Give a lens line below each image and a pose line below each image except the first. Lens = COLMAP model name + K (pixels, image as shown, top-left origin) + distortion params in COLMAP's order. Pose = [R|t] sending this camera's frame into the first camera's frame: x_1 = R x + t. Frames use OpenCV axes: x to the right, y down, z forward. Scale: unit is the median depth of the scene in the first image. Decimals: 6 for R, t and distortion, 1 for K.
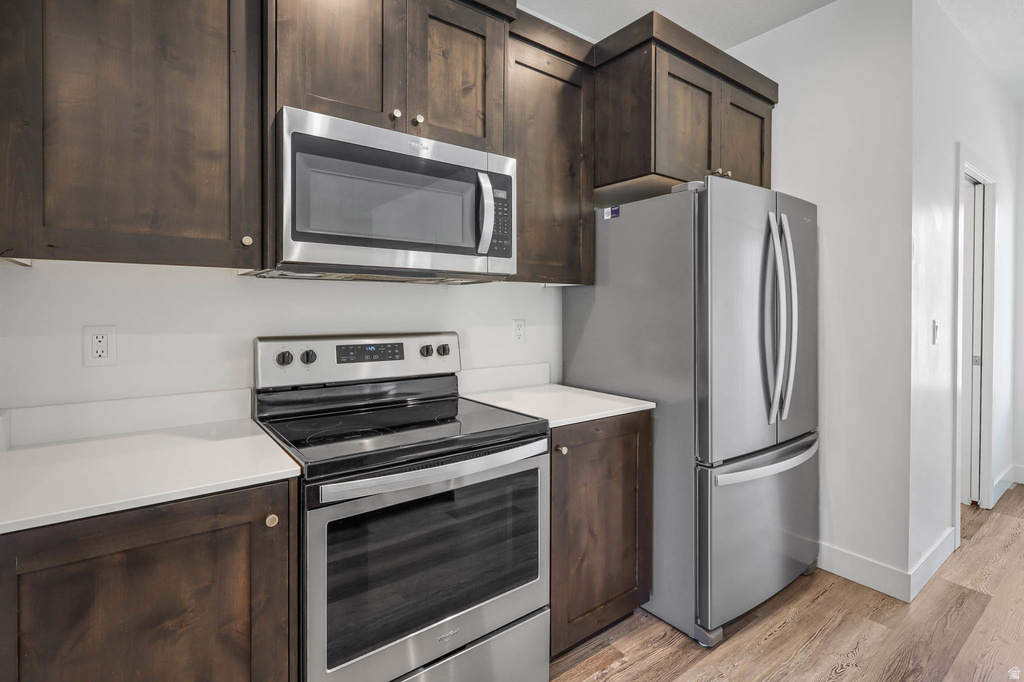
lens RADIAL K [[494.1, 0, 510.1], [0, 494.1, 309.3], [0, 0, 1]] dist [0.001625, 0.000420]
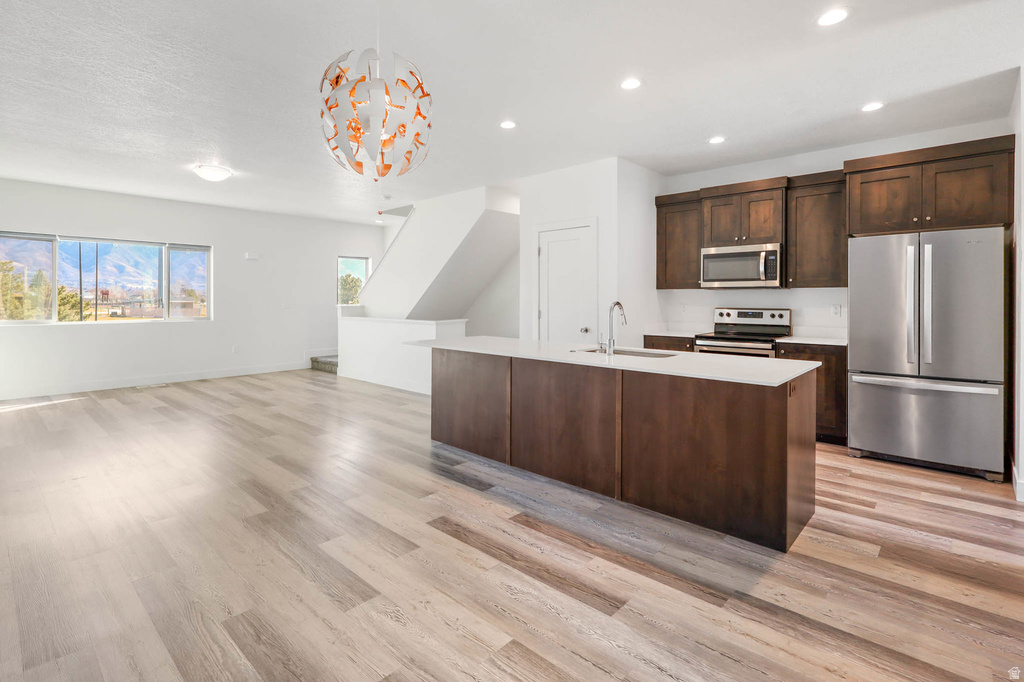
lens RADIAL K [[491.5, 0, 526.4], [0, 491.5, 300.3], [0, 0, 1]] dist [-0.004624, -0.000045]
pose [[0.199236, -0.001524, -0.979950, 2.321561], [-0.003582, 0.999991, -0.002284, 0.016150], [0.979945, 0.003965, 0.199229, -0.859522]]
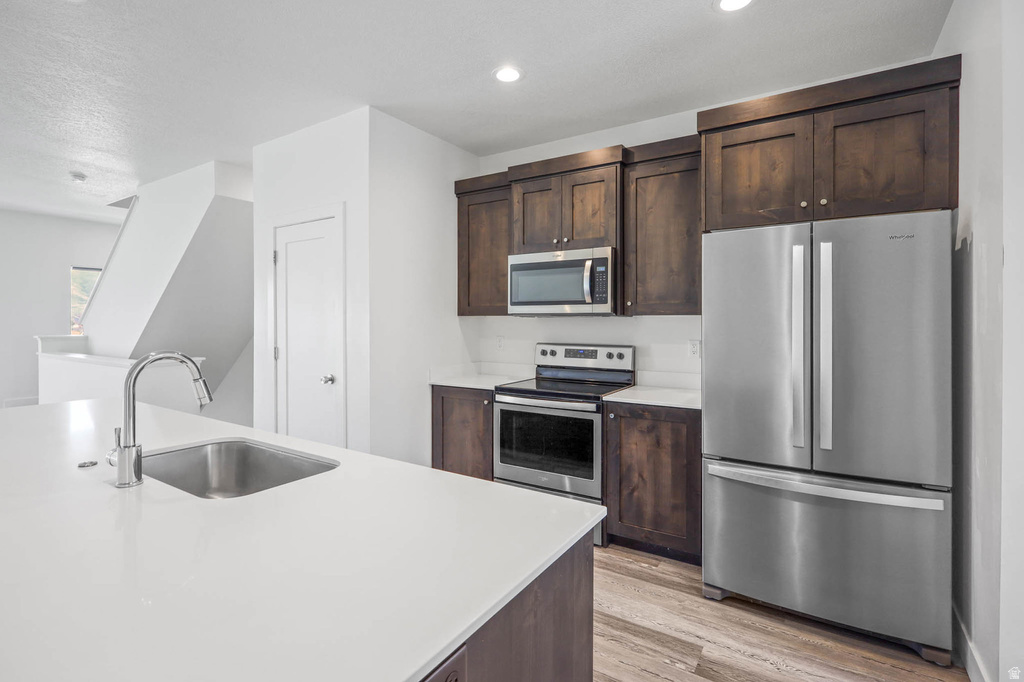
lens RADIAL K [[483.8, 0, 511.7], [0, 483.8, 320.4], [0, 0, 1]] dist [-0.000329, 0.000593]
pose [[0.343164, -0.005306, -0.939260, 1.480922], [-0.002586, 0.999975, -0.006594, -0.031960], [0.939272, 0.004692, 0.343142, 0.088172]]
